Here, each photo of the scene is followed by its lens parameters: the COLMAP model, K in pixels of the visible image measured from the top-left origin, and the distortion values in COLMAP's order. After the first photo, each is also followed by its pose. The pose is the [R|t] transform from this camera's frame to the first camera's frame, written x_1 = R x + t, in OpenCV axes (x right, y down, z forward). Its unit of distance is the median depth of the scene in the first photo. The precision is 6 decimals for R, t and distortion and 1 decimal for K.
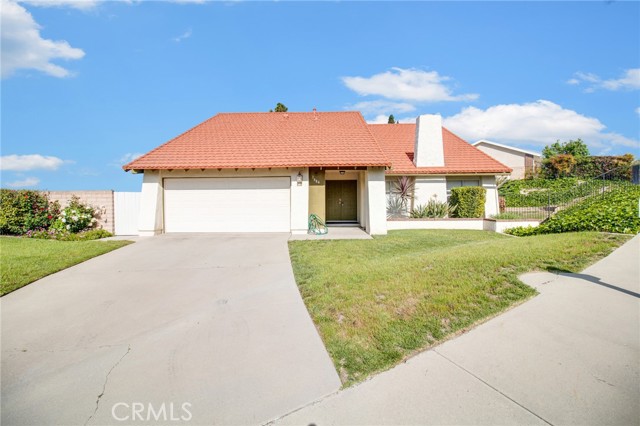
lens RADIAL K [[295.1, 0, 318.9], [0, 295.1, 200.5], [0, 0, 1]] dist [-0.022083, -0.000886]
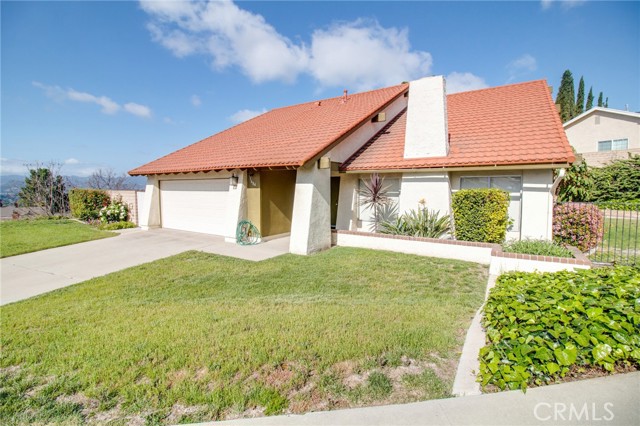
lens RADIAL K [[295.1, 0, 318.9], [0, 295.1, 200.5], [0, 0, 1]] dist [-0.022083, -0.000886]
pose [[0.848206, 0.029852, -0.528824, 0.606212], [-0.004043, 0.998746, 0.049894, -0.057648], [0.529650, -0.040183, 0.847264, 0.349660]]
